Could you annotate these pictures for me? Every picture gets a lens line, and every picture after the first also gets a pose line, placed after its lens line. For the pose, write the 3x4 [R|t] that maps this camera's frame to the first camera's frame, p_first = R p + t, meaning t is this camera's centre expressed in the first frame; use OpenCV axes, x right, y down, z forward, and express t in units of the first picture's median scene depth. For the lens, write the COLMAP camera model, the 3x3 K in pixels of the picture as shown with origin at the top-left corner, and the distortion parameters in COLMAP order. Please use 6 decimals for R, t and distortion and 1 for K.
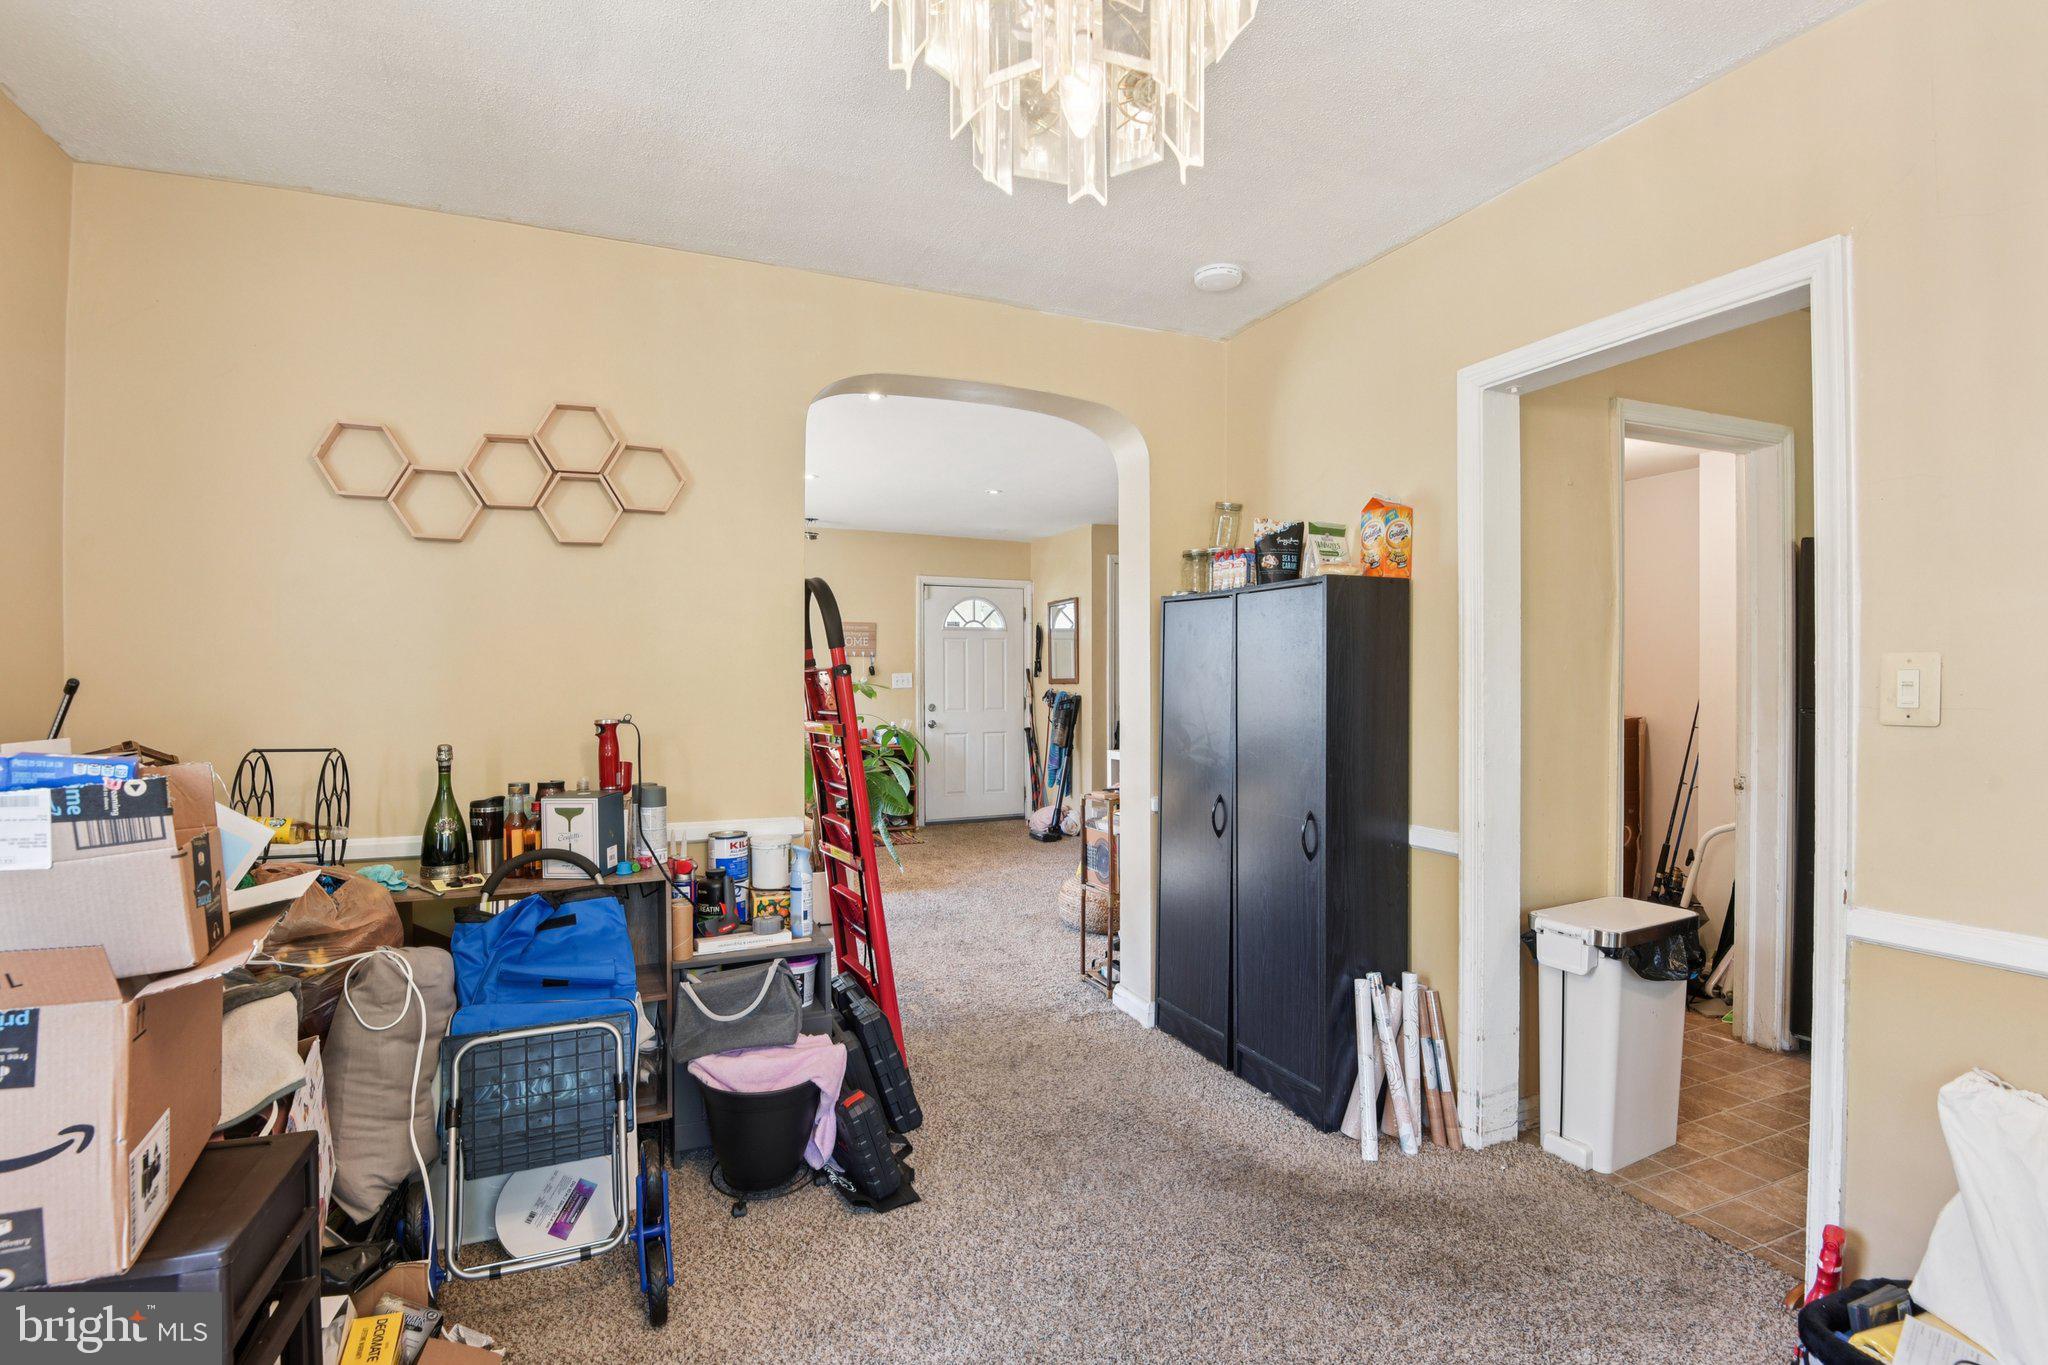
lens RADIAL K [[965.3, 0, 1021.5], [0, 965.3, 686.4], [0, 0, 1]] dist [-0.001321, -0.017652]
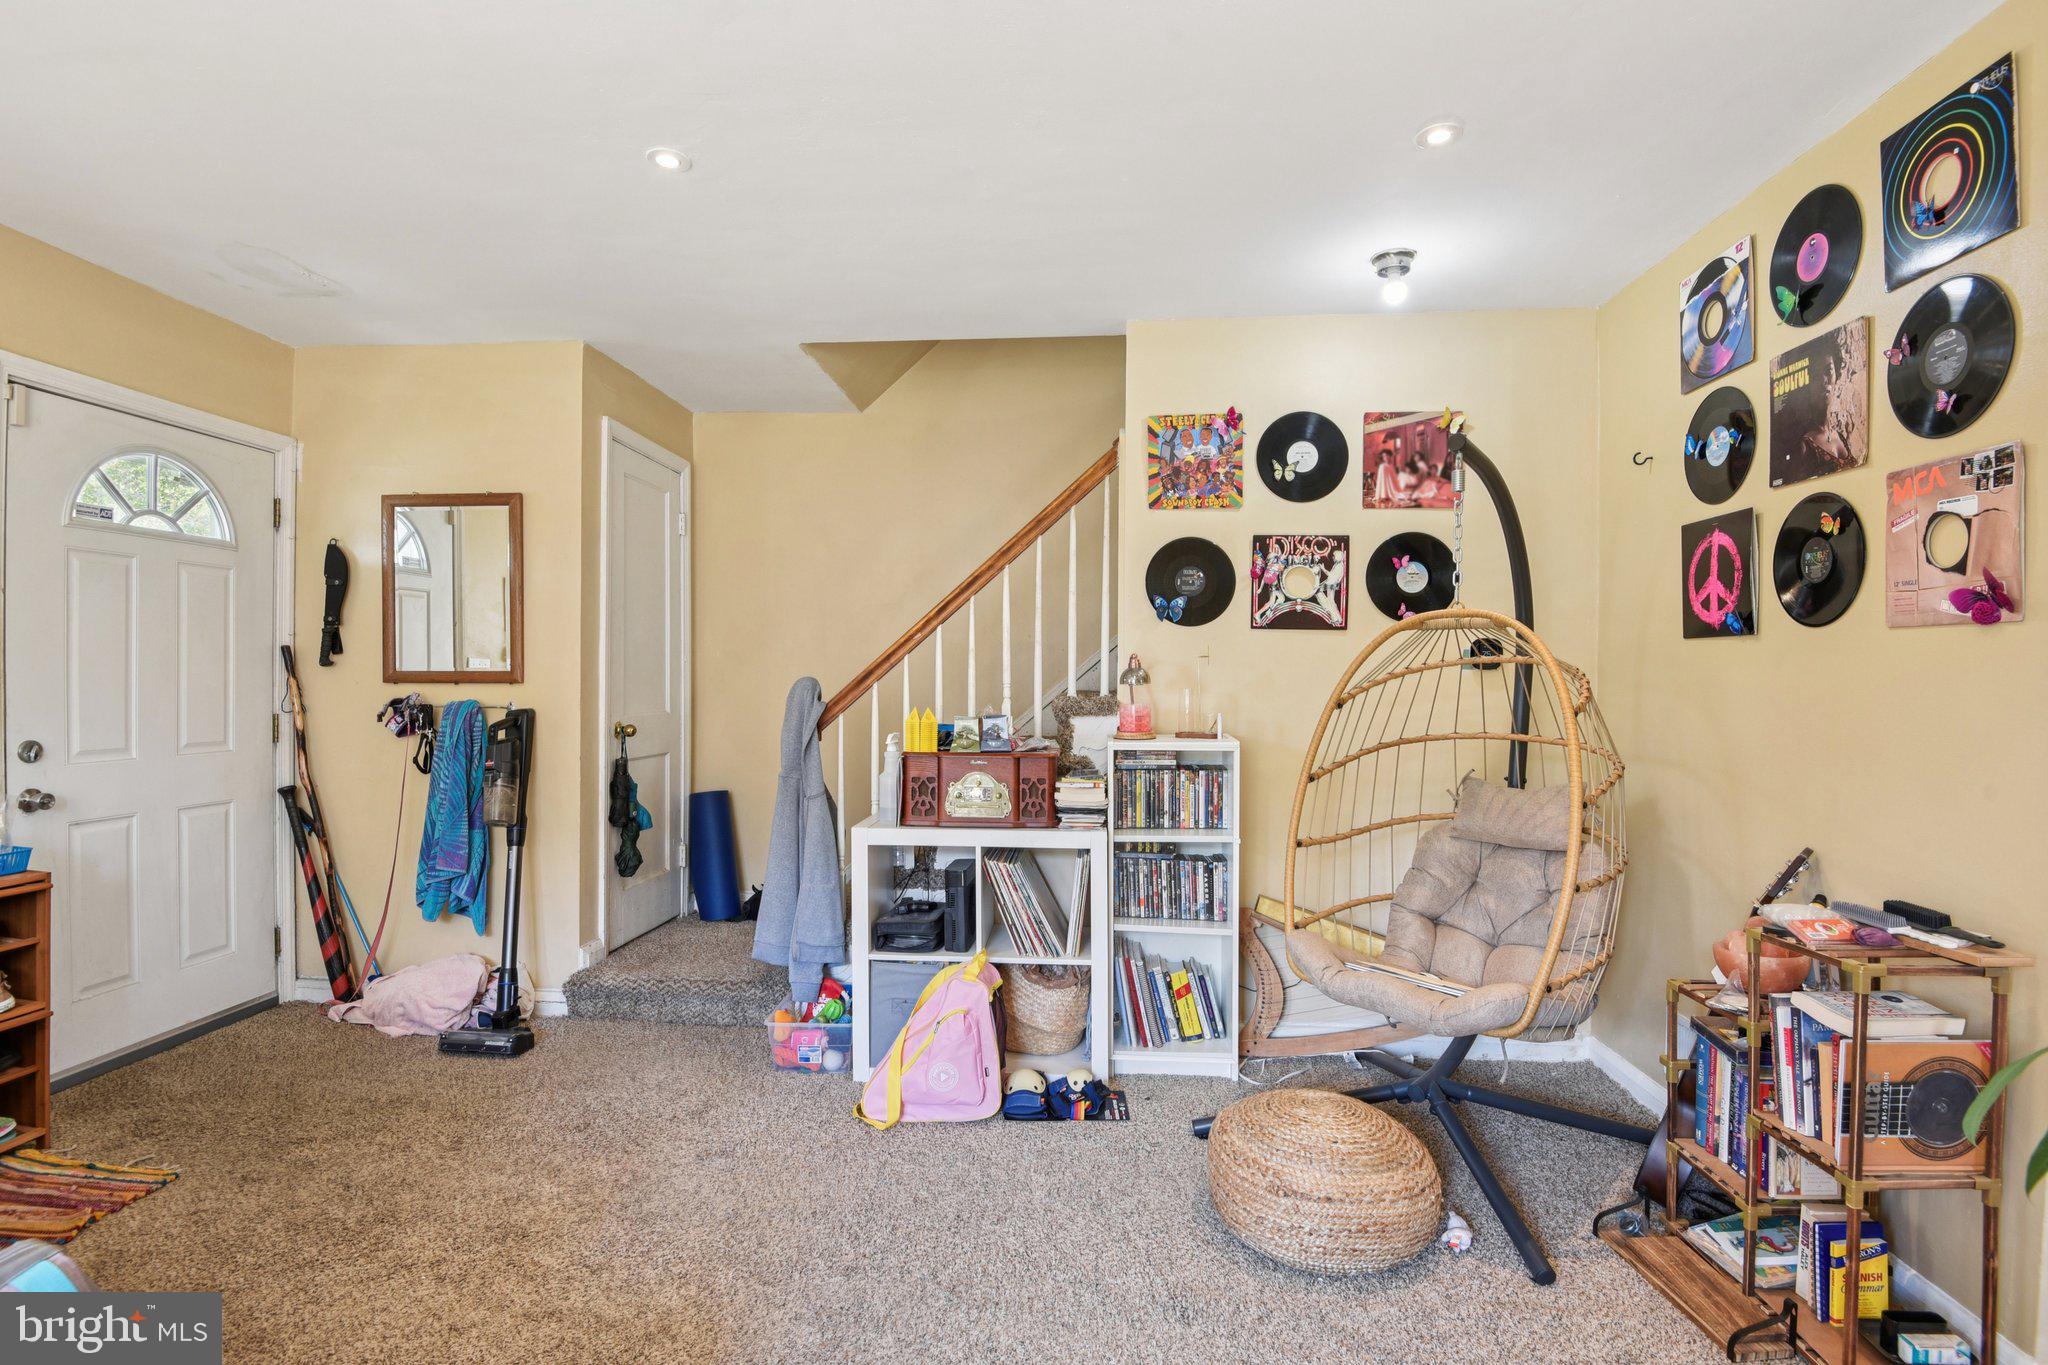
lens RADIAL K [[965.3, 0, 1021.5], [0, 965.3, 686.4], [0, 0, 1]] dist [-0.001321, -0.017652]
pose [[0.471727, 0.003665, 0.881737, -0.219688], [-0.008738, 0.999962, 0.000519, -0.003676], [-0.881701, -0.007949, 0.471741, 0.544712]]
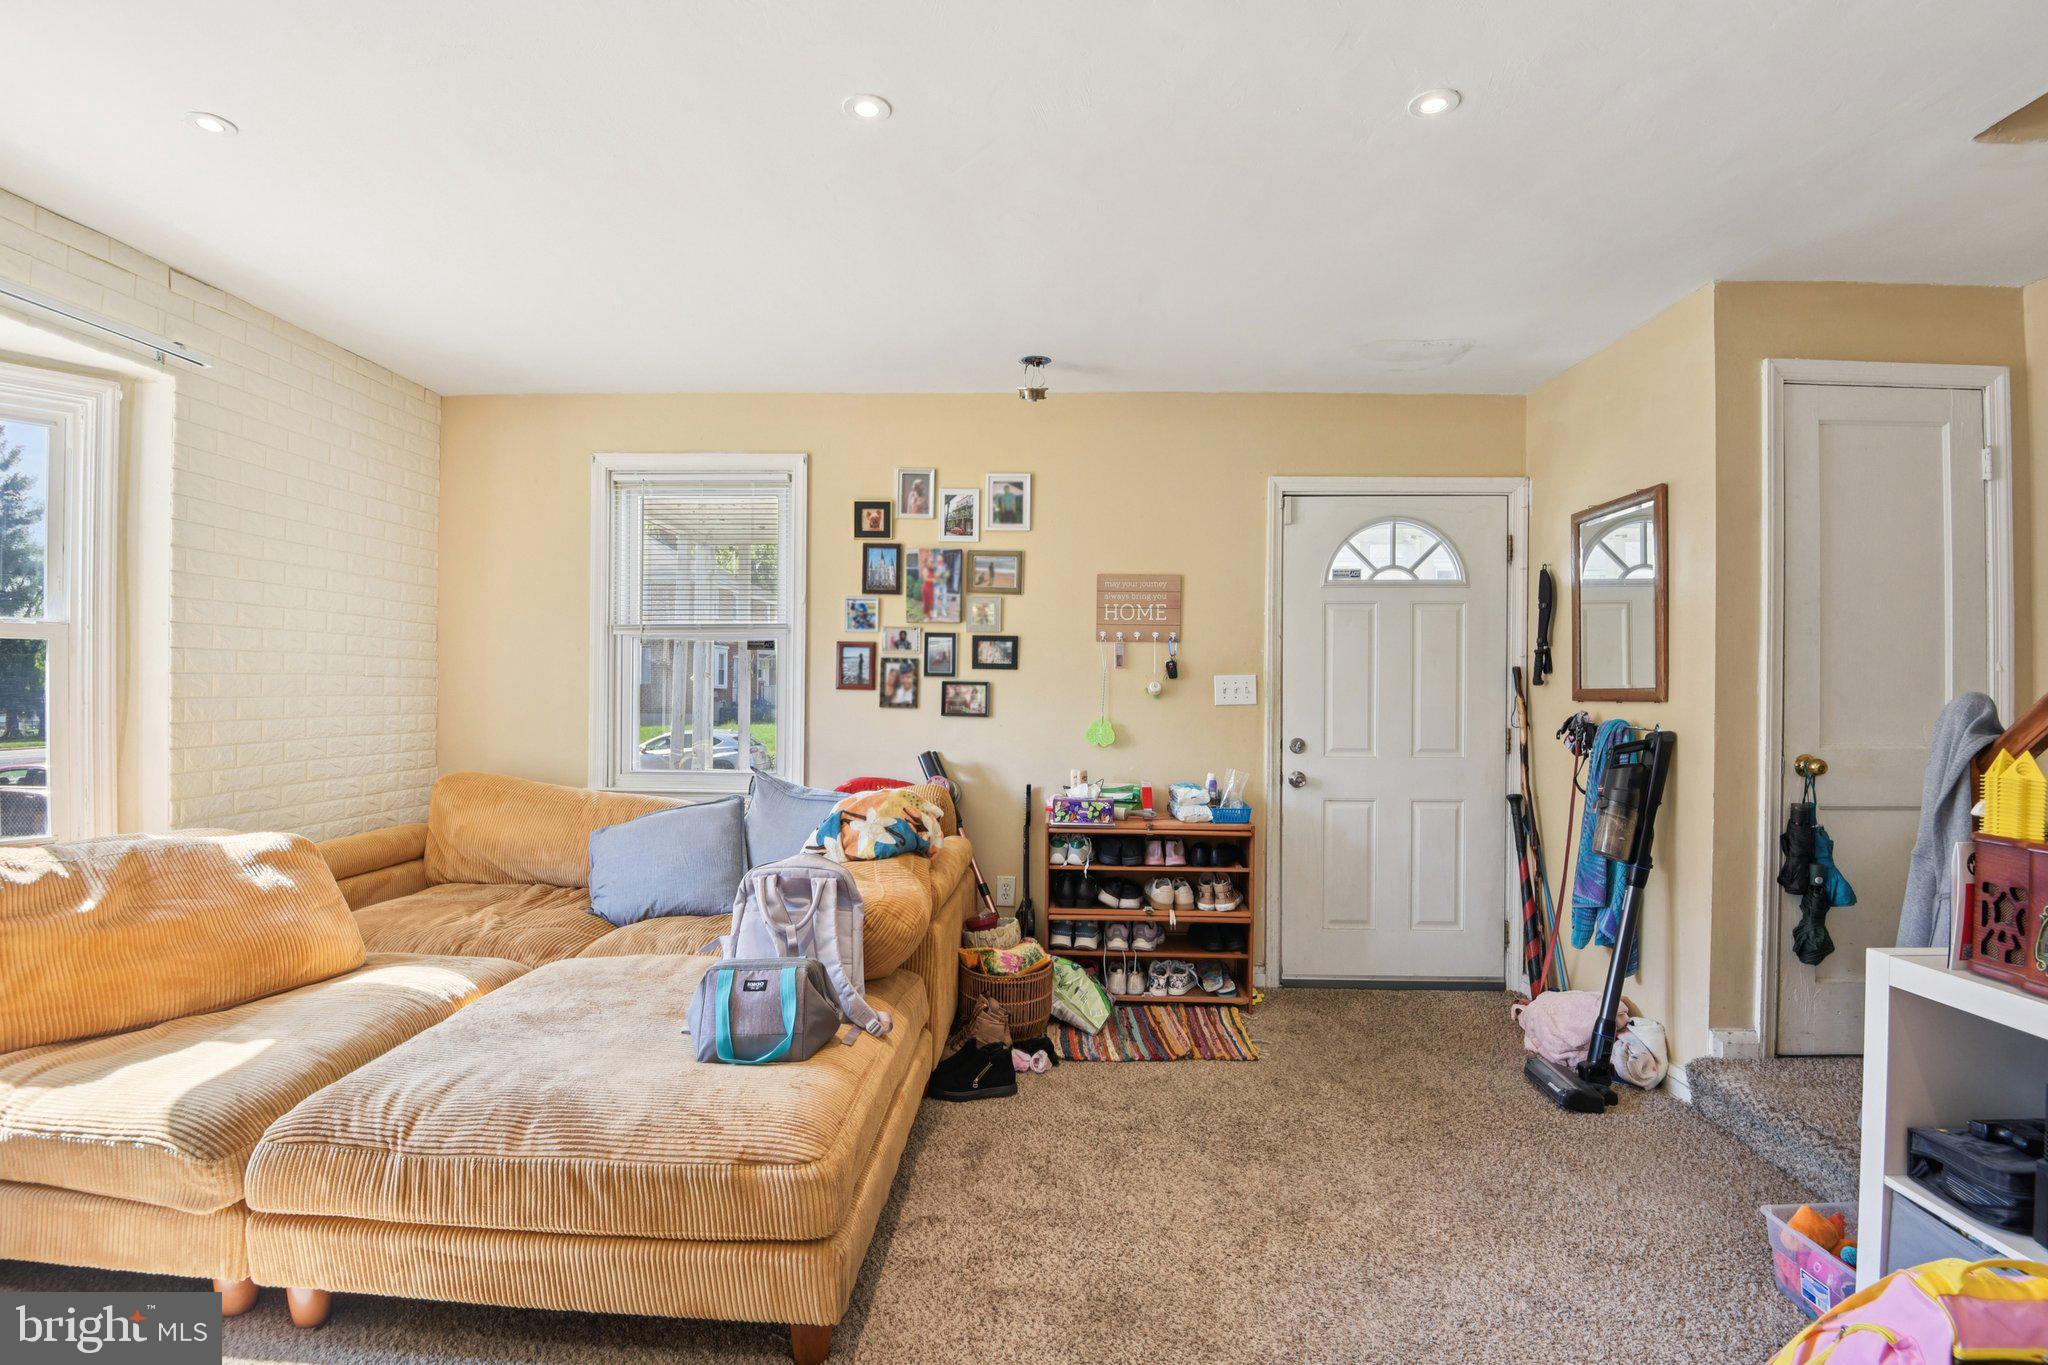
lens RADIAL K [[965.3, 0, 1021.5], [0, 965.3, 686.4], [0, 0, 1]] dist [-0.001321, -0.017652]
pose [[0.904256, 0.009683, -0.426880, -0.011365], [-0.012184, 0.999921, -0.003127, -0.004709], [0.426816, 0.008028, 0.904303, 0.501954]]
